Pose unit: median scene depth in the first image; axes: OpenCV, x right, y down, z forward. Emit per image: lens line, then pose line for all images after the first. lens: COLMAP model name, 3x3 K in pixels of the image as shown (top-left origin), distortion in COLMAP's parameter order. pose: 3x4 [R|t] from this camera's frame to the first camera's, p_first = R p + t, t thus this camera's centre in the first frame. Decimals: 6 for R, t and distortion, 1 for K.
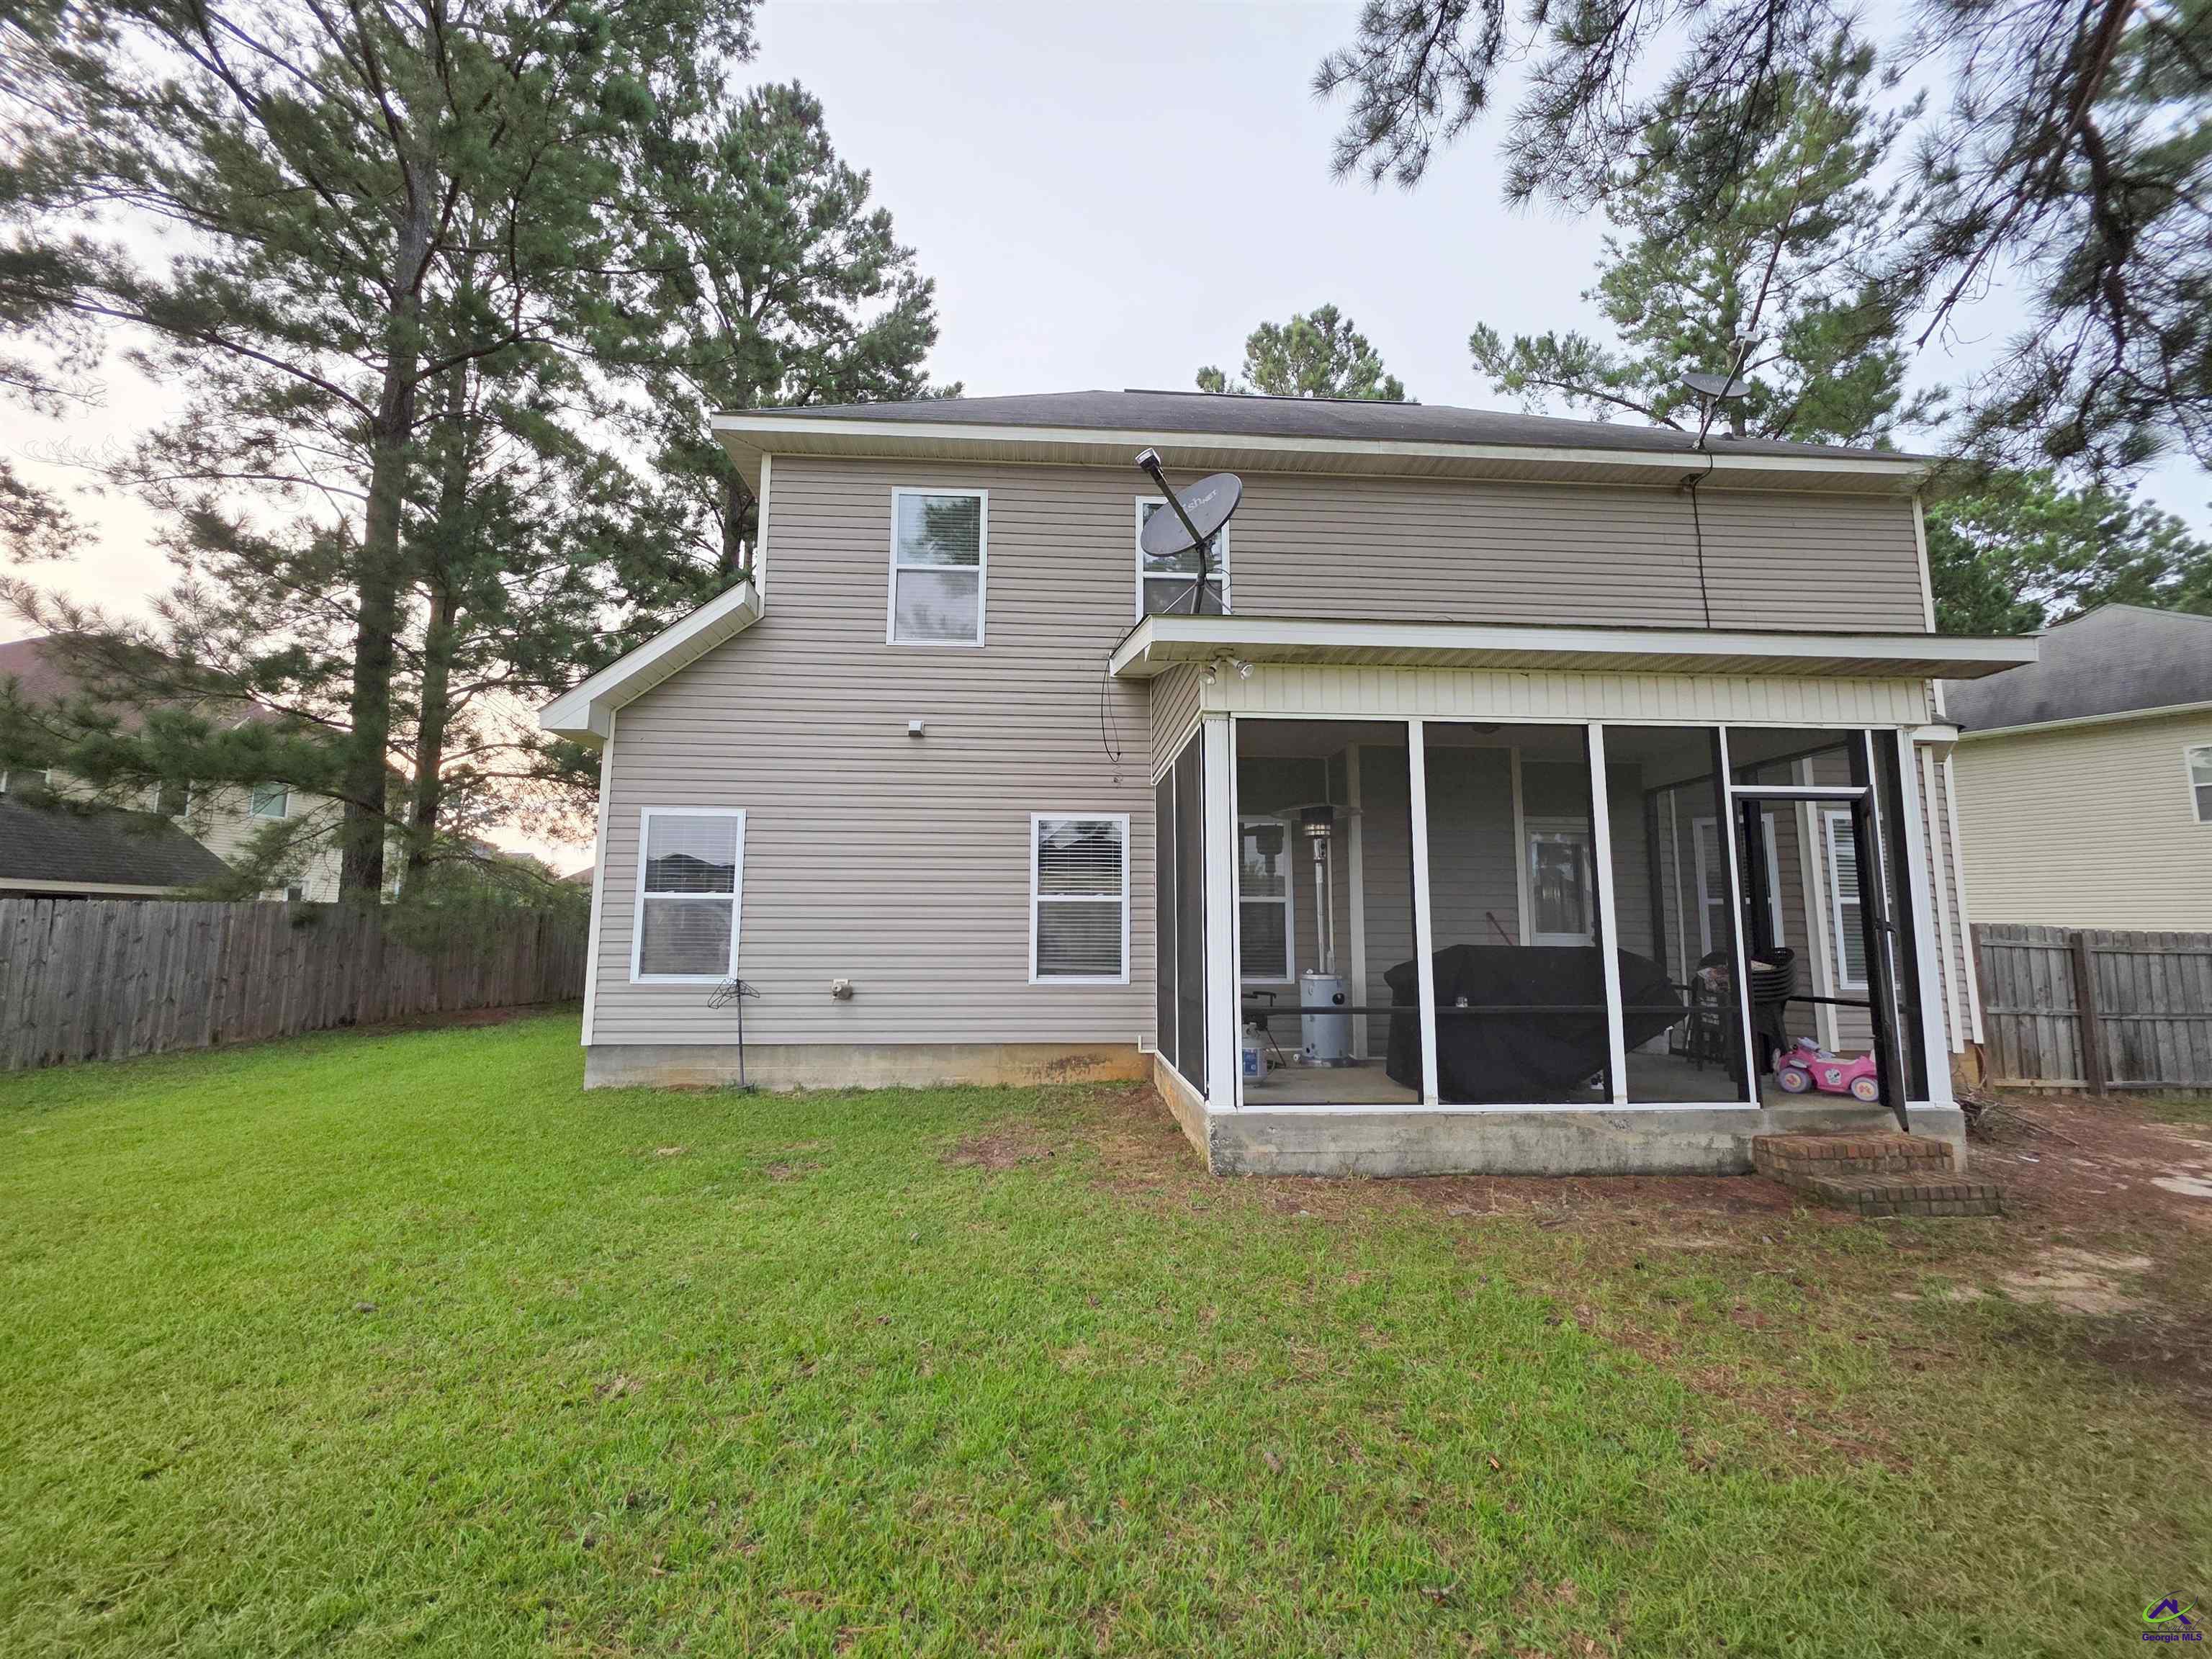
lens RADIAL K [[881.9, 0, 1098.7], [0, 881.9, 827.7], [0, 0, 1]] dist [-0.002563, -0.000330]
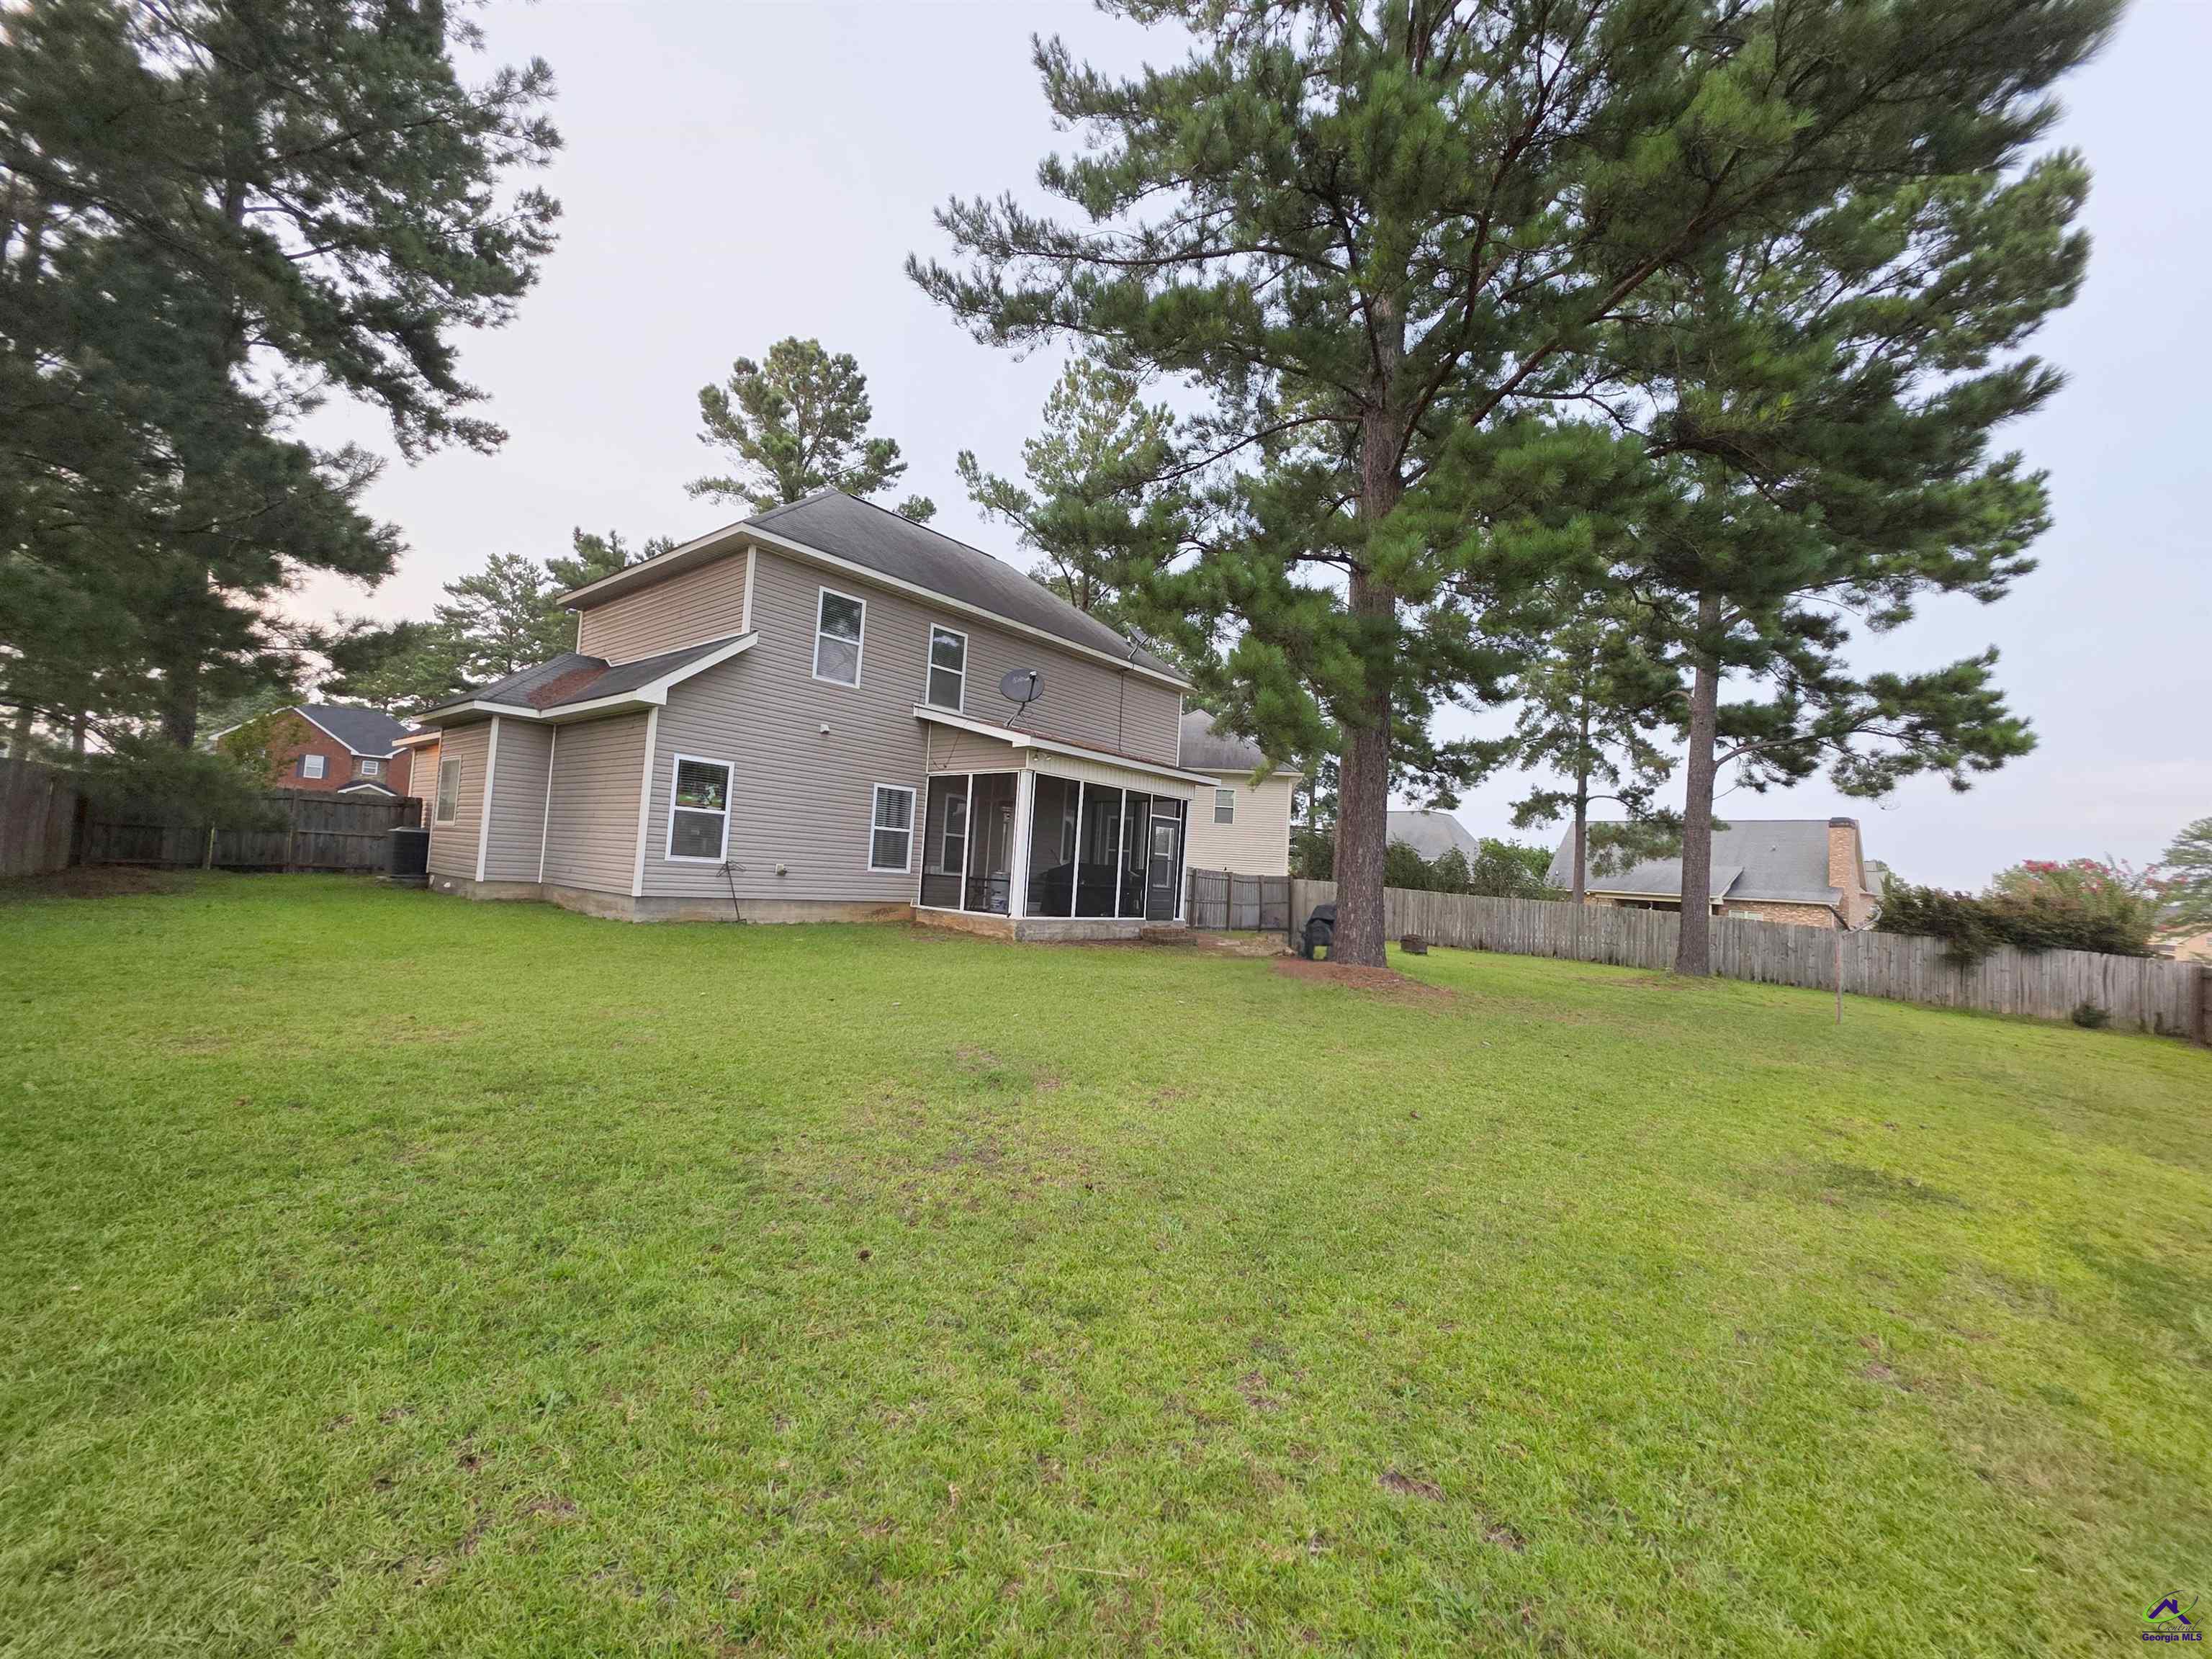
lens RADIAL K [[881.9, 0, 1098.7], [0, 881.9, 827.7], [0, 0, 1]] dist [-0.002563, -0.000330]
pose [[0.690297, 0.077413, 0.719373, -1.132047], [-0.144435, 0.988991, 0.032170, -0.053056], [-0.708963, -0.126109, 0.693879, -0.694472]]
